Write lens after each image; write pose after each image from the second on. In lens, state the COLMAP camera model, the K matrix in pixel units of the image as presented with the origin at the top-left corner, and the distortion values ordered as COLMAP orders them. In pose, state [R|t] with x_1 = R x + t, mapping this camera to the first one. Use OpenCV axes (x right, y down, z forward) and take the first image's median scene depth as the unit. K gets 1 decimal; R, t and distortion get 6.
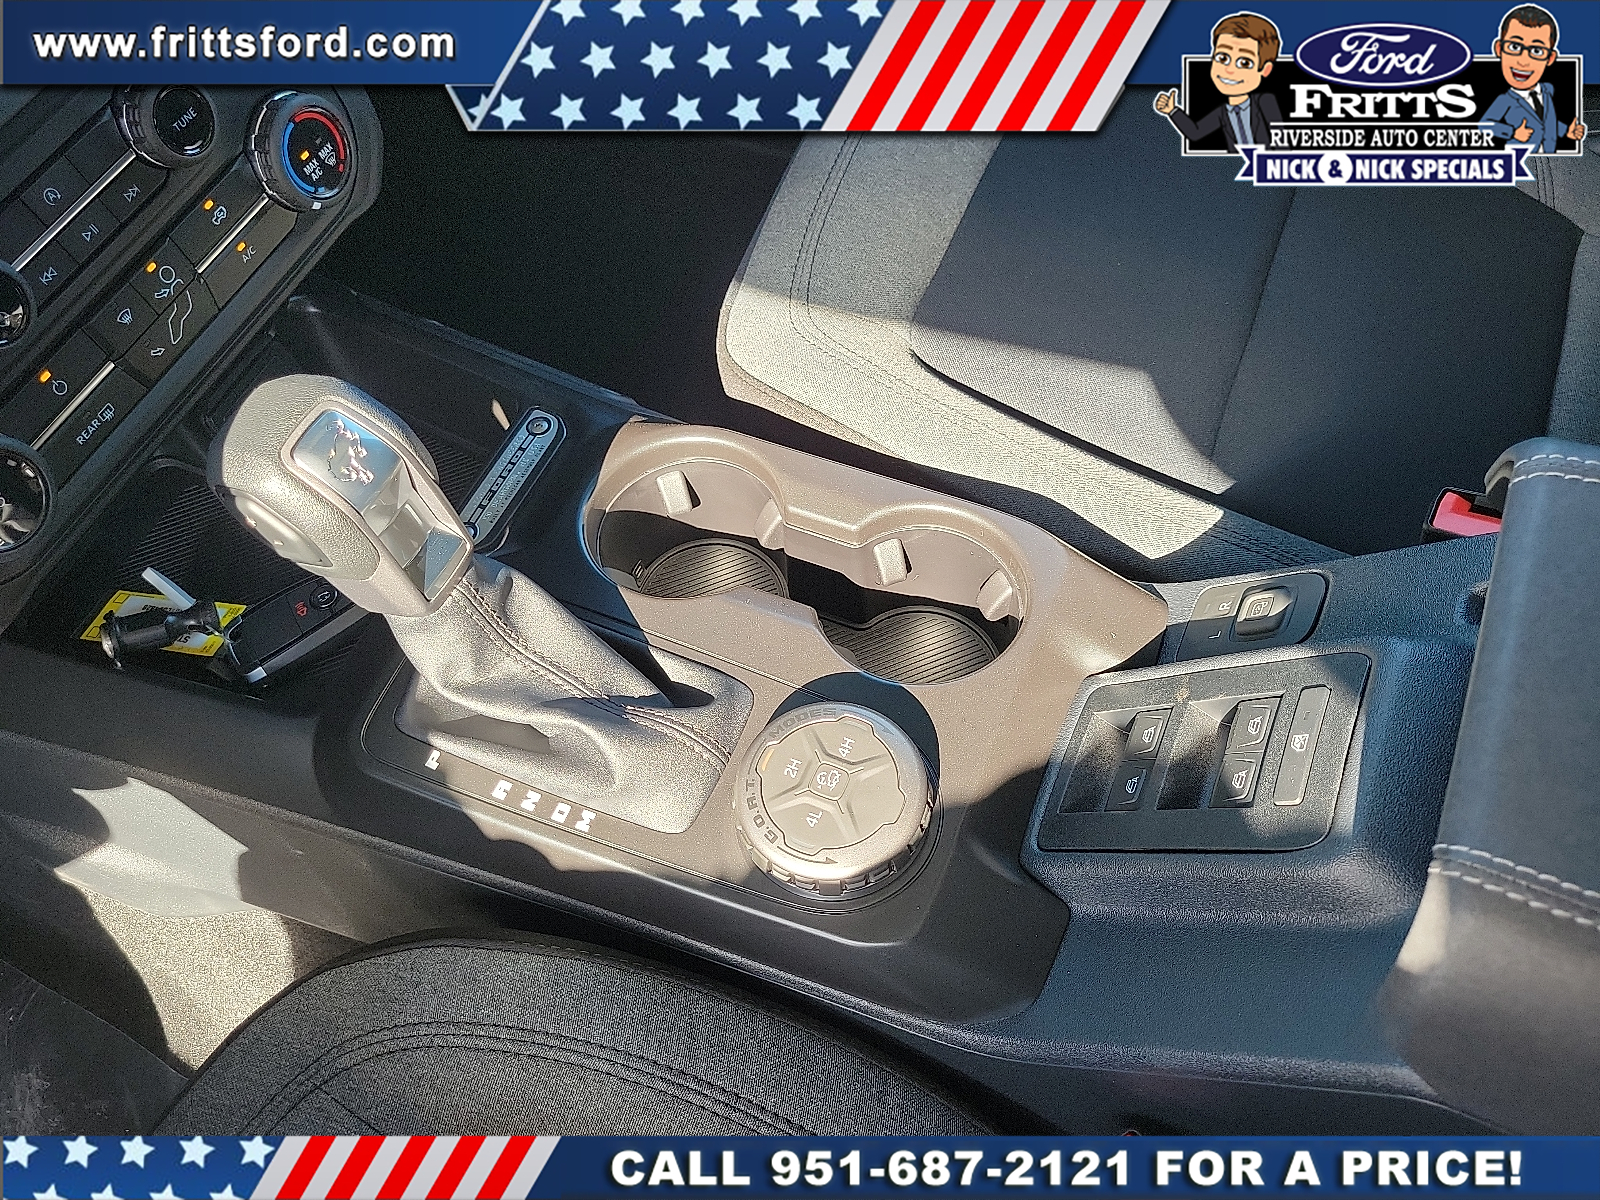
lens RADIAL K [[1222.0, 0, 797.6], [0, 1222.0, 631.3], [0, 0, 1]] dist [0.013786, 0.004460]
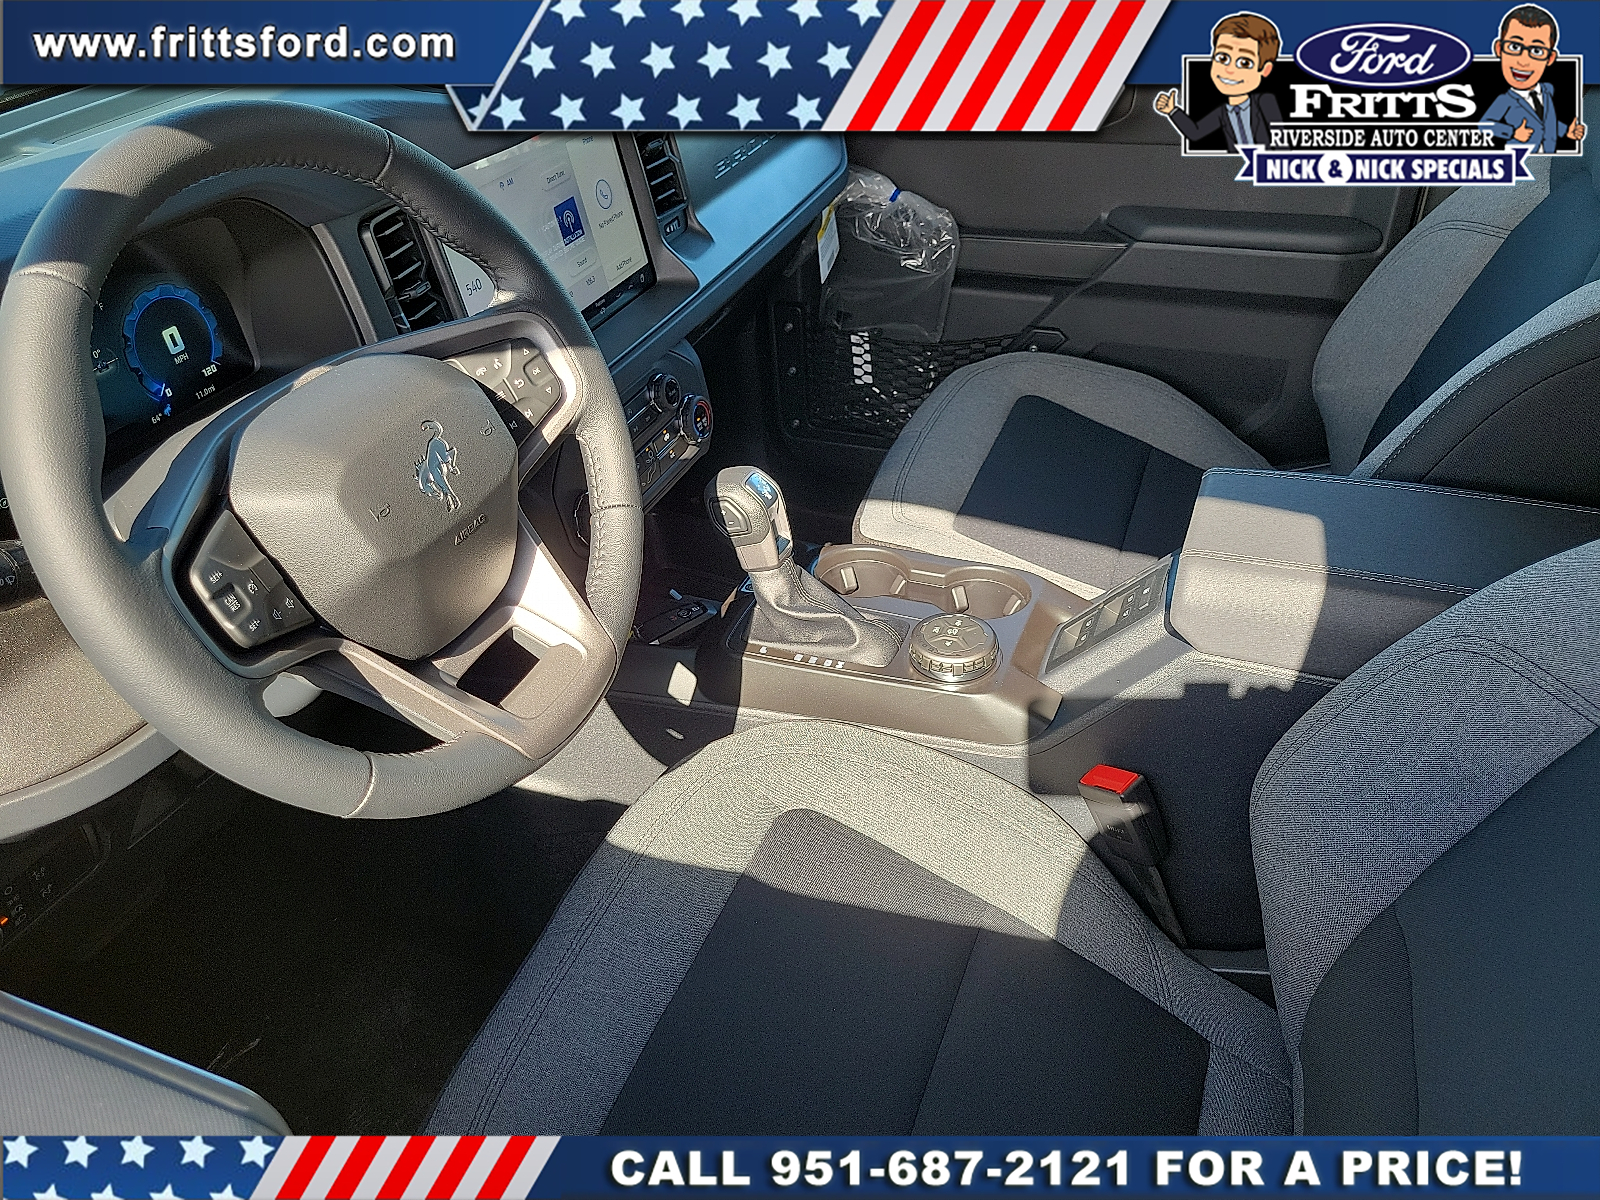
lens RADIAL K [[1189.5, 0, 800.0], [0, 1189.5, 600.0], [0, 0, 1]] dist [0.006808, 0.002872]
pose [[0.999085, 0.003110, 0.042655, -0.311278], [0.014727, 0.911342, -0.411386, 0.855764], [-0.040152, 0.411637, 0.910463, -0.912382]]
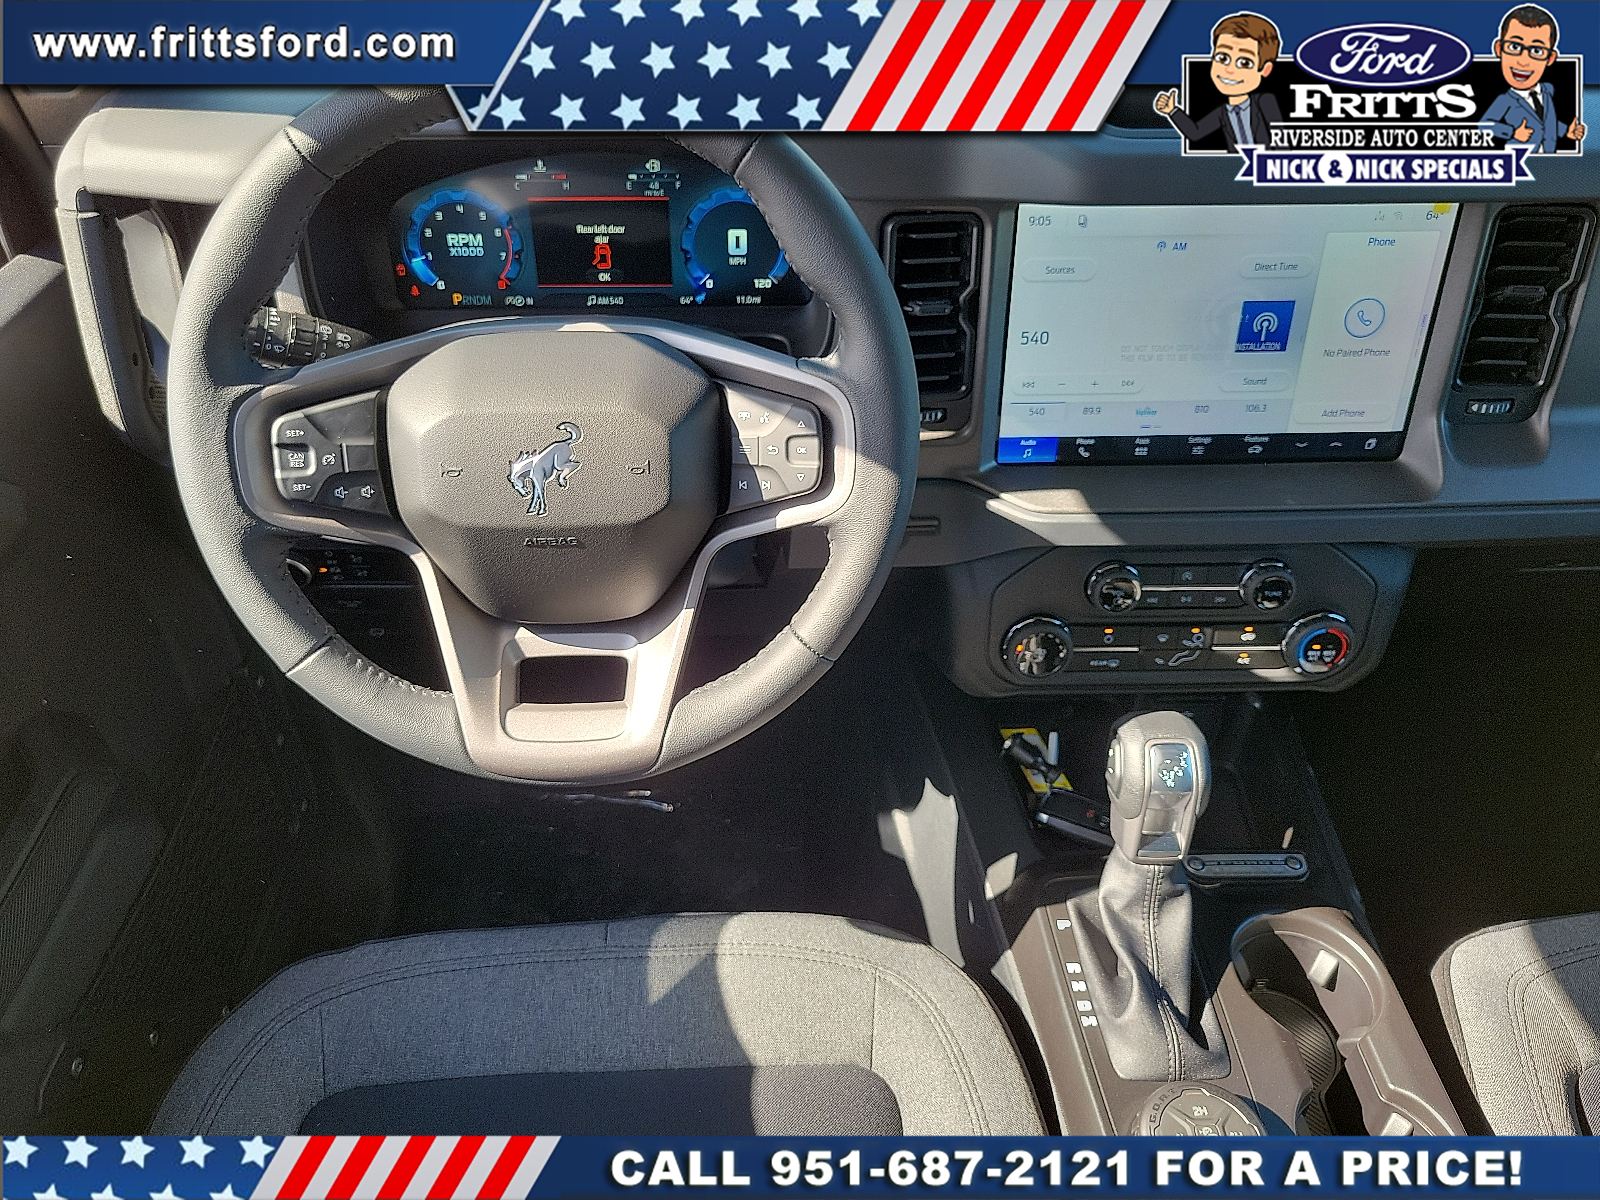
lens RADIAL K [[1189.5, 0, 800.0], [0, 1189.5, 600.0], [0, 0, 1]] dist [0.006808, 0.002872]
pose [[0.439111, 0.623350, -0.647006, 0.291004], [-0.794148, 0.606061, 0.044928, 0.049521], [0.420131, 0.494090, 0.761160, -0.538502]]
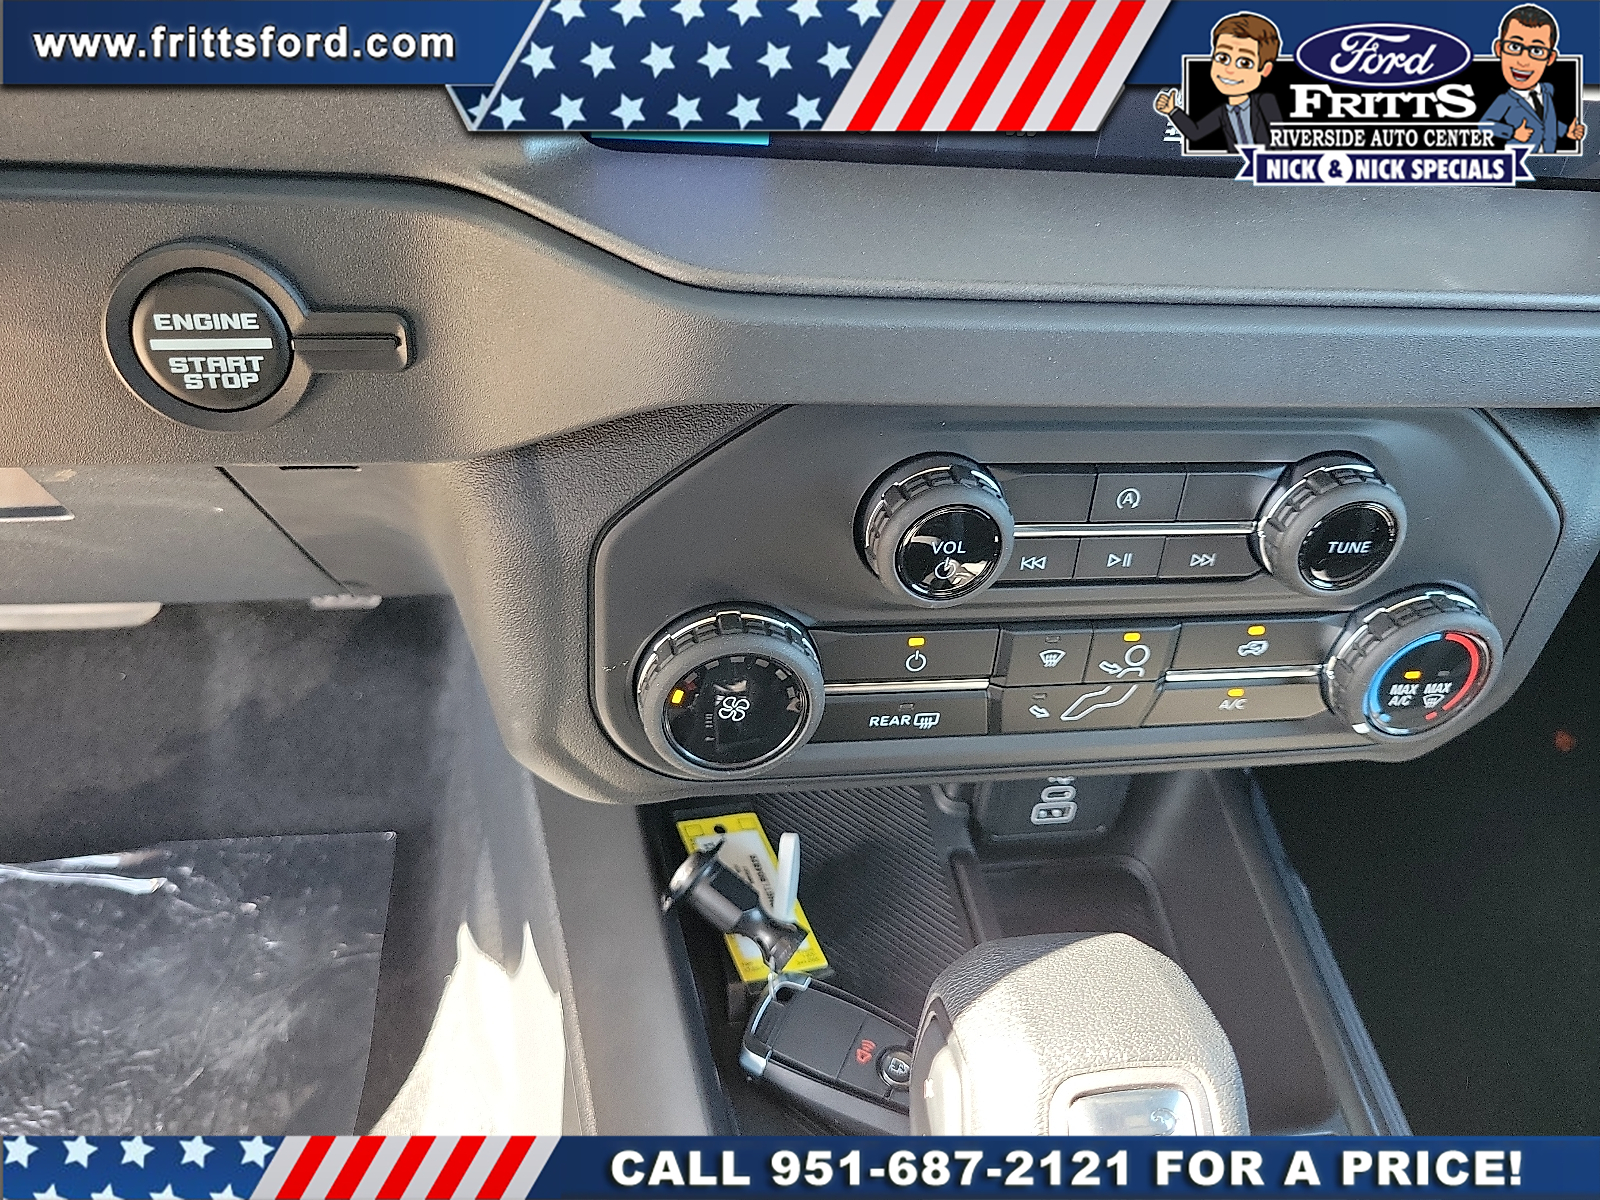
lens RADIAL K [[1189.5, 0, 800.0], [0, 1189.5, 600.0], [0, 0, 1]] dist [0.006808, 0.002872]
pose [[0.540509, 0.671400, -0.507023, -0.290636], [-0.794333, 0.605848, -0.044532, -0.126158], [0.277280, 0.426815, 0.860782, 0.351938]]
